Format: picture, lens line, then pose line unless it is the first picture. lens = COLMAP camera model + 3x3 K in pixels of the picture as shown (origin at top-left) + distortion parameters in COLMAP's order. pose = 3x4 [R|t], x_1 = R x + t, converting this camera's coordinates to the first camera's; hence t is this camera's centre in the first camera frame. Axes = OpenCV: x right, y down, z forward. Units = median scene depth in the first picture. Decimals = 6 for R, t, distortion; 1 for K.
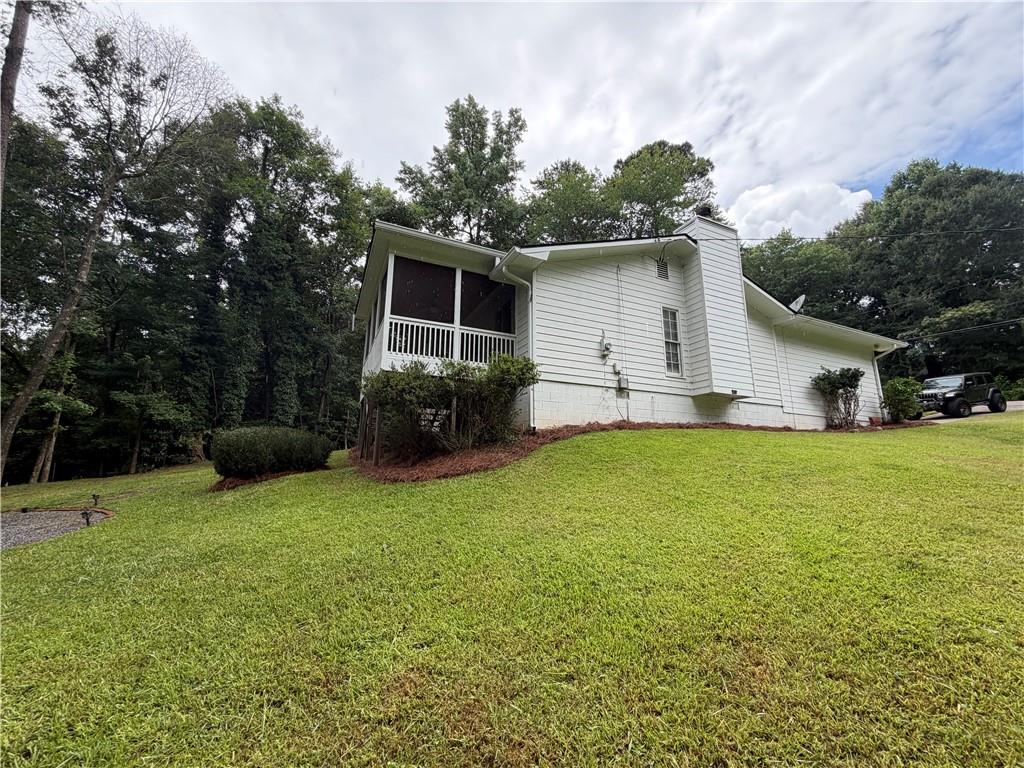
lens RADIAL K [[403.1, 0, 508.9], [0, 403.1, 386.5], [0, 0, 1]] dist [0.000888, -0.000053]
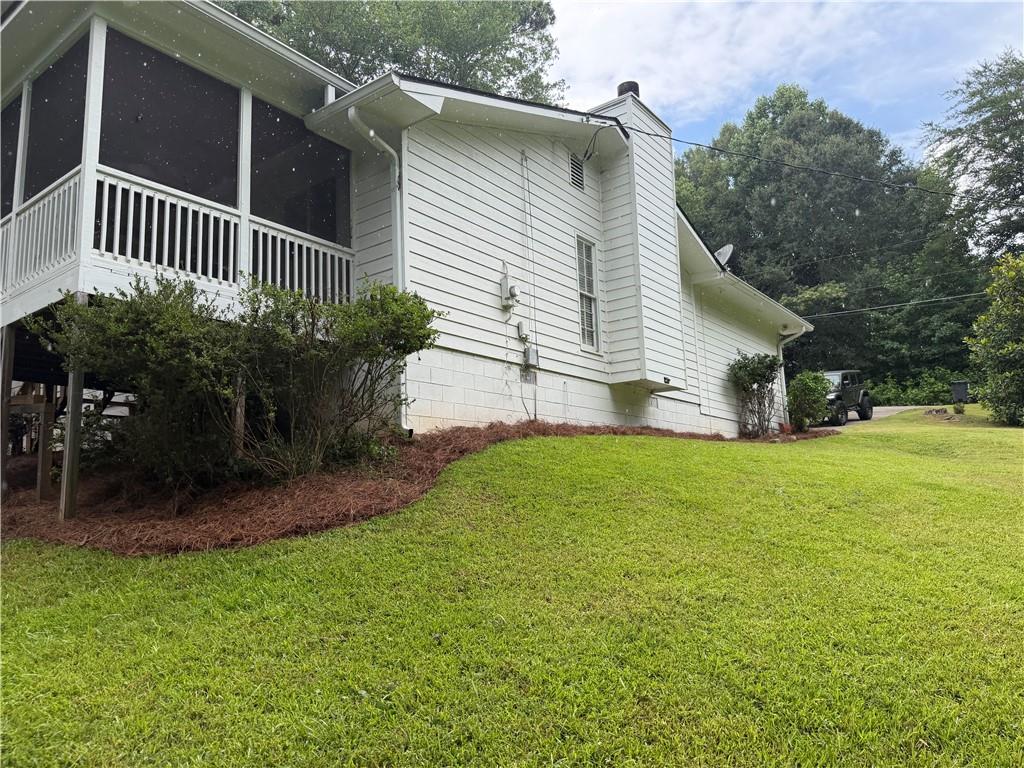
lens RADIAL K [[718.8, 0, 512.0], [0, 718.8, 384.0], [0, 0, 1]] dist [0.081190, -0.111403]
pose [[0.877231, 0.040317, 0.478372, -0.212876], [-0.053697, 0.998455, 0.014319, 0.015512], [-0.477056, -0.038248, 0.878040, 0.087162]]
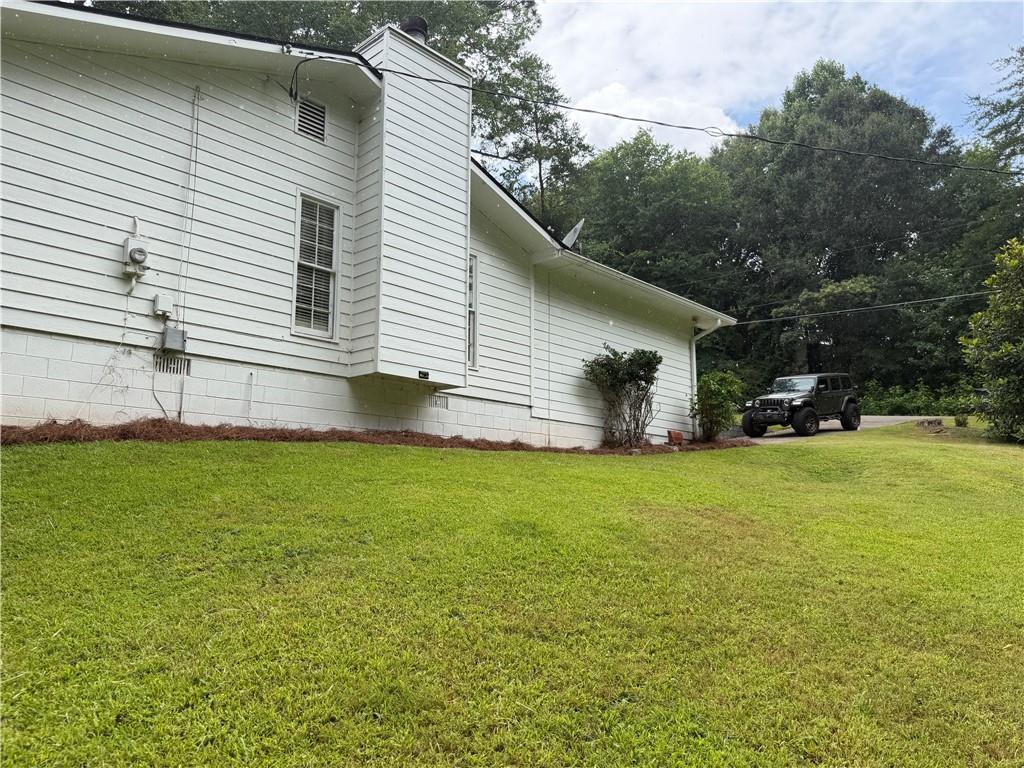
lens RADIAL K [[703.4, 0, 491.3], [0, 703.4, 383.2], [0, 0, 1]] dist [0.085014, -0.110639]
pose [[0.933519, 0.059948, 0.353480, 0.302920], [-0.073165, 0.997028, 0.024137, -0.004360], [-0.350982, -0.048394, 0.935131, 0.092929]]
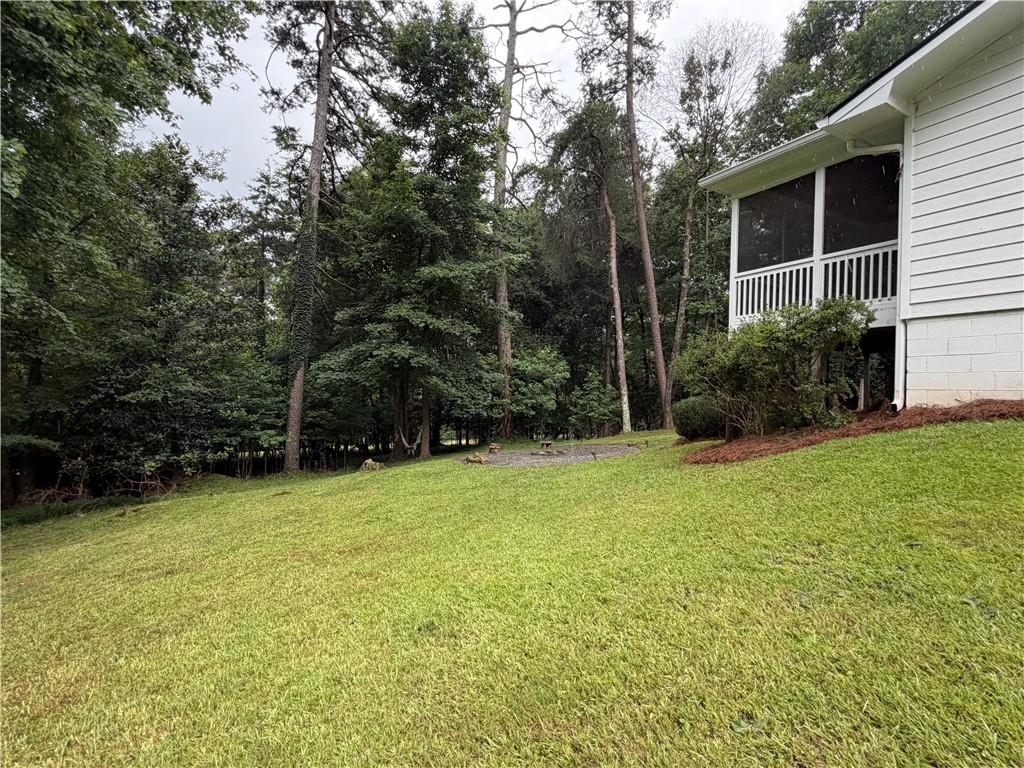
lens RADIAL K [[489.5, 0, 516.9], [0, 489.5, 390.7], [0, 0, 1]] dist [0.000883, -0.000472]
pose [[0.080402, 0.000372, -0.996762, 0.582089], [0.173568, 0.984717, 0.014368, -0.018961], [0.981534, -0.174162, 0.079109, 0.312641]]
